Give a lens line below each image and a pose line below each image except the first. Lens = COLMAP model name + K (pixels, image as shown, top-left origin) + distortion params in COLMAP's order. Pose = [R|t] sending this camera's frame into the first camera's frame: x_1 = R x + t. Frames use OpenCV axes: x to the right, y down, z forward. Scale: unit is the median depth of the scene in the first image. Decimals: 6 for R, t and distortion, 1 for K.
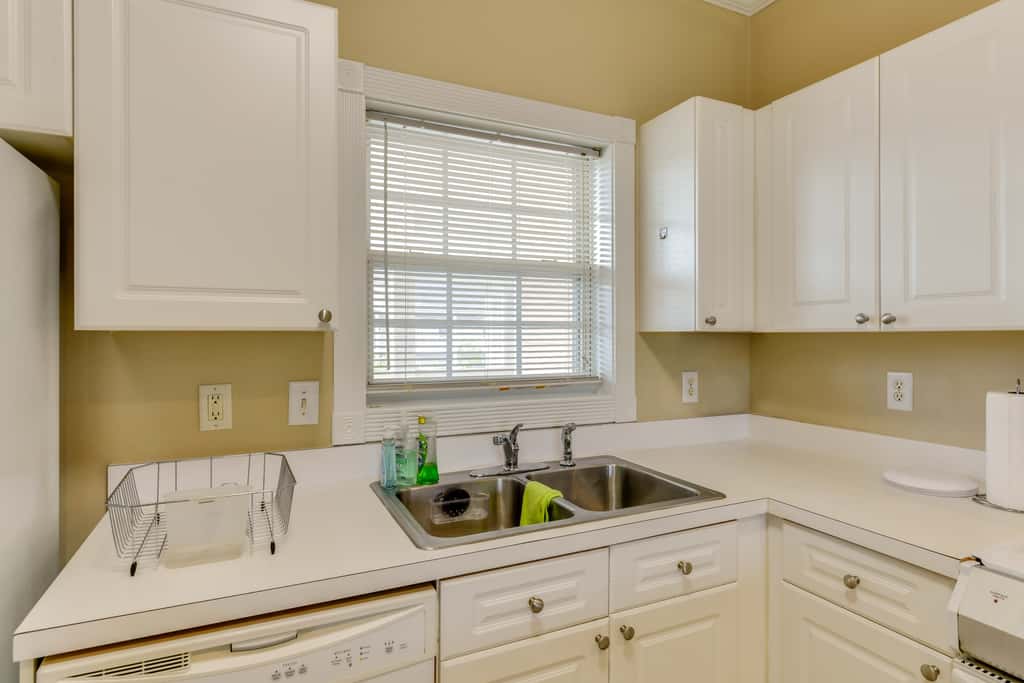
lens RADIAL K [[558.4, 0, 514.5], [0, 558.4, 332.8], [0, 0, 1]] dist [0.000152, -0.000544]
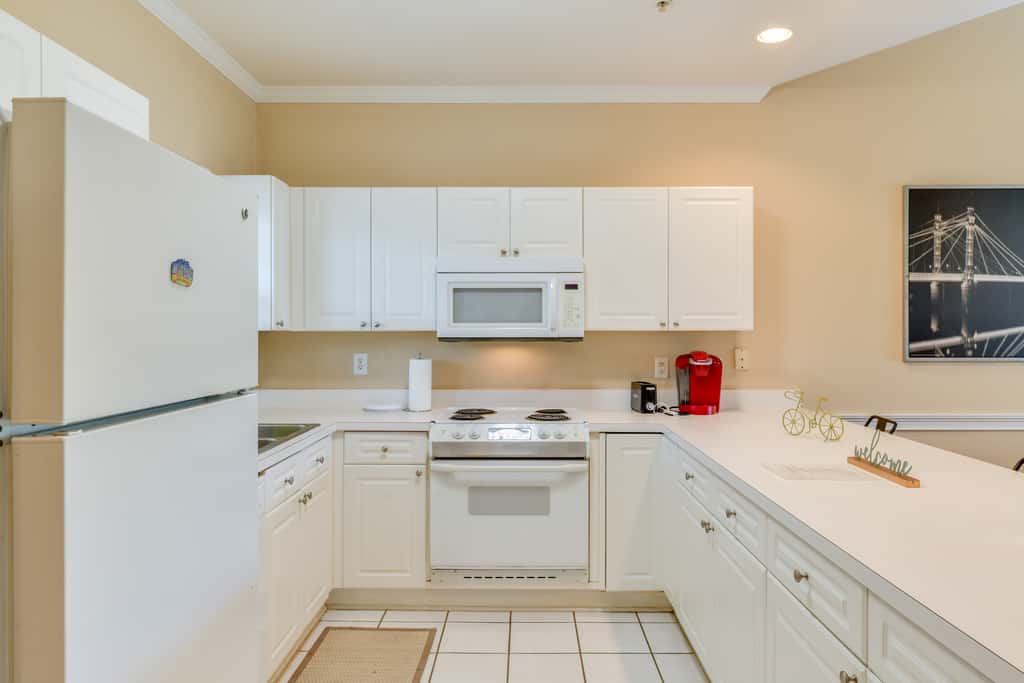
lens RADIAL K [[558.4, 0, 513.7], [0, 558.4, 338.5], [0, 0, 1]] dist [0.000152, -0.000544]
pose [[0.454473, -0.007885, 0.890726, -0.849131], [-0.004594, 0.999927, 0.011196, -0.000446], [-0.890749, -0.009180, 0.454403, -0.318216]]
